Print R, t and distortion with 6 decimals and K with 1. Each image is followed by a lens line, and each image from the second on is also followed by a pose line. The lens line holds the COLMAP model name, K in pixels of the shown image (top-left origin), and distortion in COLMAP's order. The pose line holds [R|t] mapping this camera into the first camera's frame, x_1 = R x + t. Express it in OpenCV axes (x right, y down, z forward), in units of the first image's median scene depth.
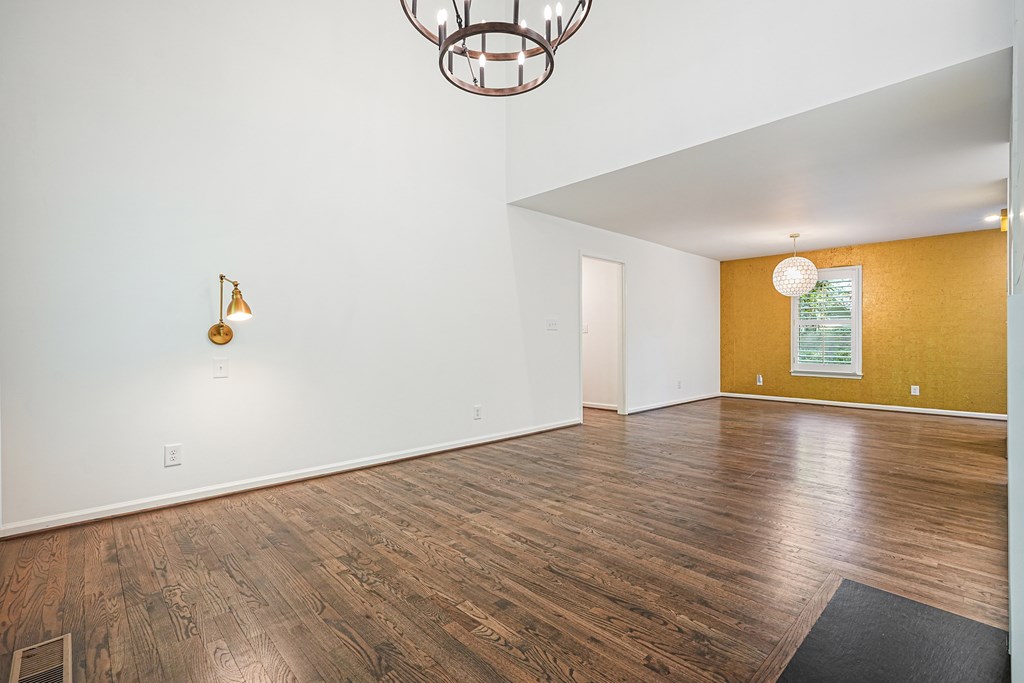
lens RADIAL K [[467.1, 0, 516.4], [0, 467.1, 337.5], [0, 0, 1]] dist [-0.002214, -0.000799]
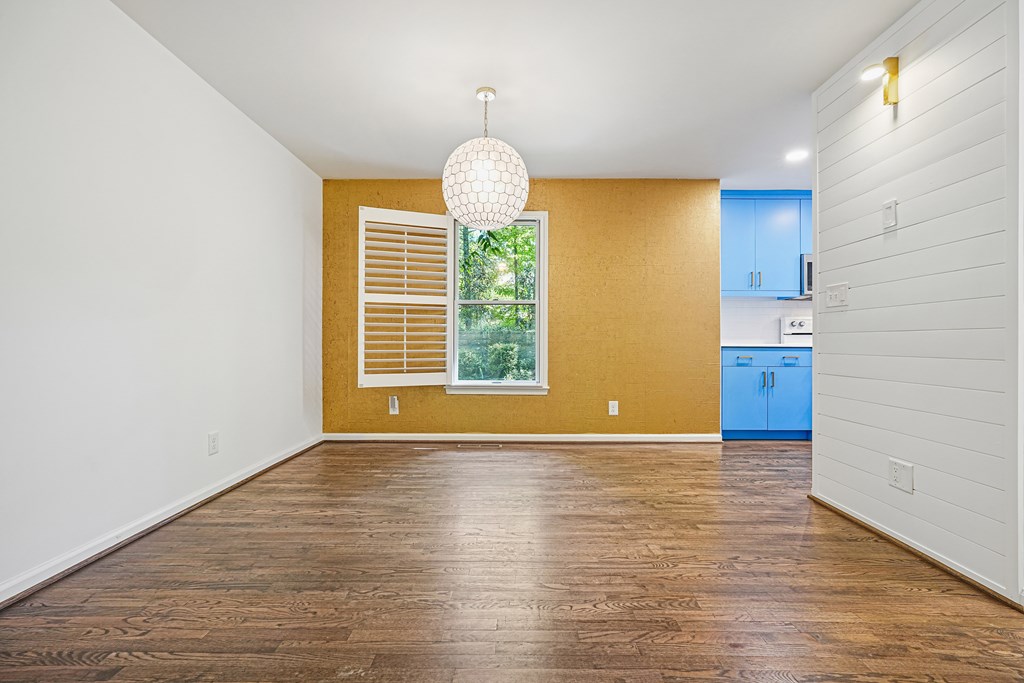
lens RADIAL K [[450.2, 0, 511.9], [0, 450.2, 339.7], [0, 0, 1]] dist [-0.007416, 0.000942]
pose [[0.697865, 0.003525, 0.716221, 0.283283], [-0.006008, 0.999982, 0.000933, 0.015688], [-0.716205, -0.004954, 0.697873, 0.627832]]
